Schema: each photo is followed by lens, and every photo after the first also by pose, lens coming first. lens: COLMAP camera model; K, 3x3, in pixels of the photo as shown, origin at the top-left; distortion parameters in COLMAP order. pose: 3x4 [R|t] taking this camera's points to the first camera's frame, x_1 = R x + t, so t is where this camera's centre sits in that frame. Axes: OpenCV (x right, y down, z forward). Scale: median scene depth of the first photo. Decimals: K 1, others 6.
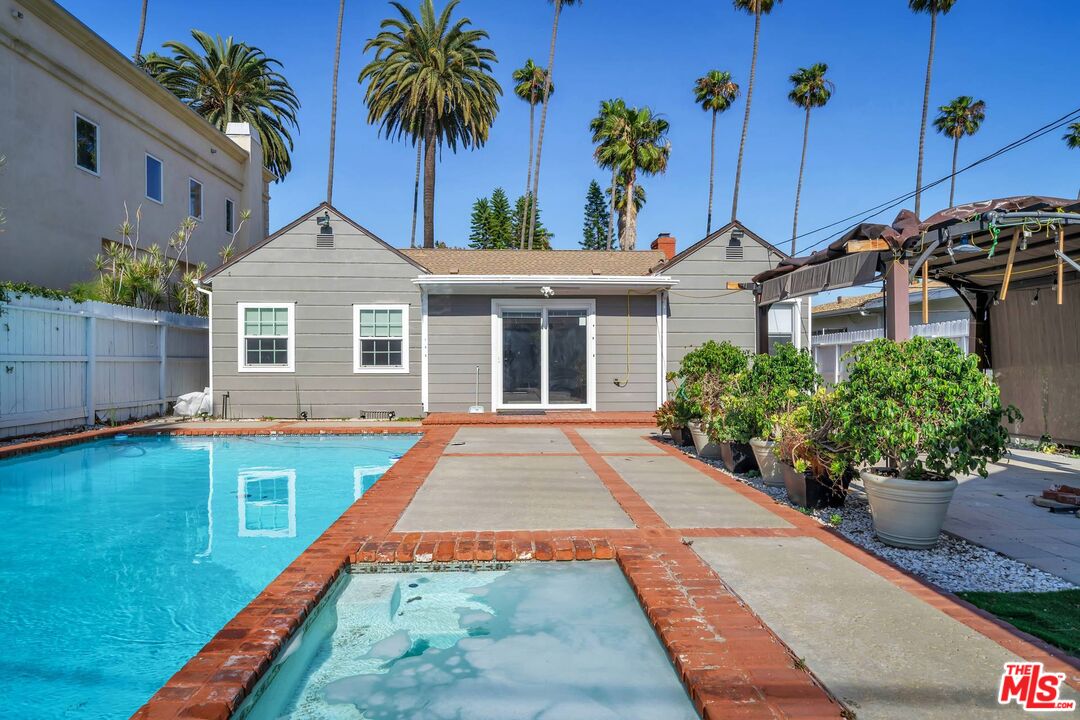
lens RADIAL K [[624.5, 0, 541.9], [0, 624.5, 357.9], [0, 0, 1]] dist [0.002345, 0.000477]
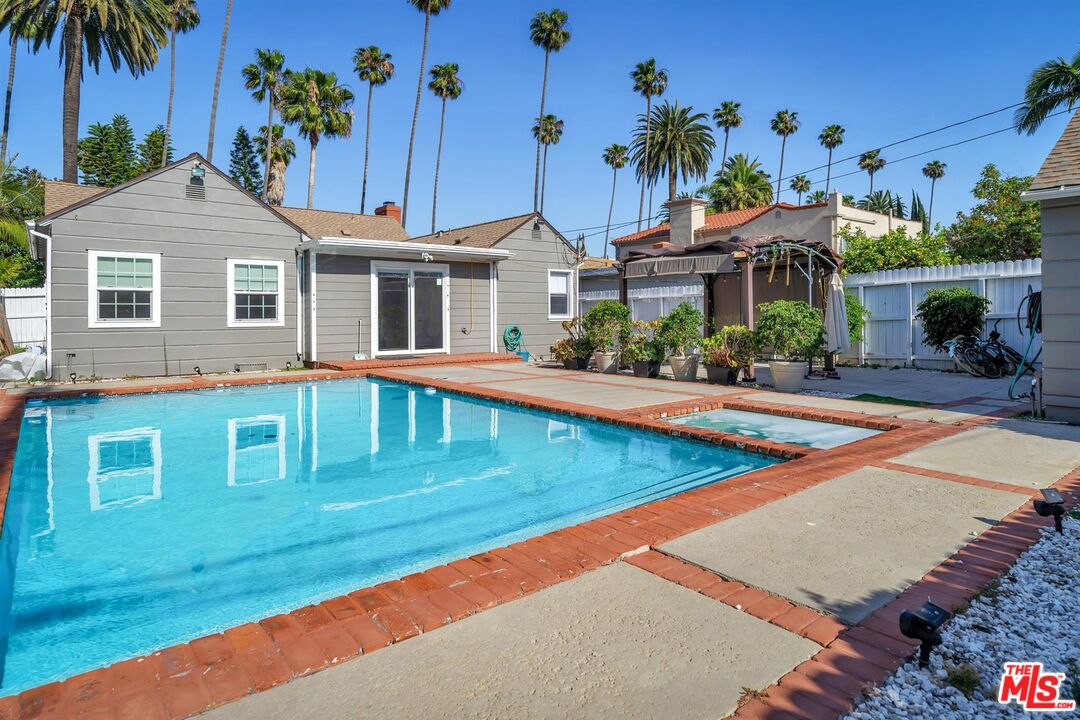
lens RADIAL K [[603.9, 0, 539.5], [0, 603.9, 306.7], [0, 0, 1]] dist [-0.002171, -0.000208]
pose [[0.806772, 0.002980, 0.590856, -0.473410], [0.002366, 0.999963, -0.008273, 0.000987], [-0.590859, 0.008072, 0.806735, -0.079104]]
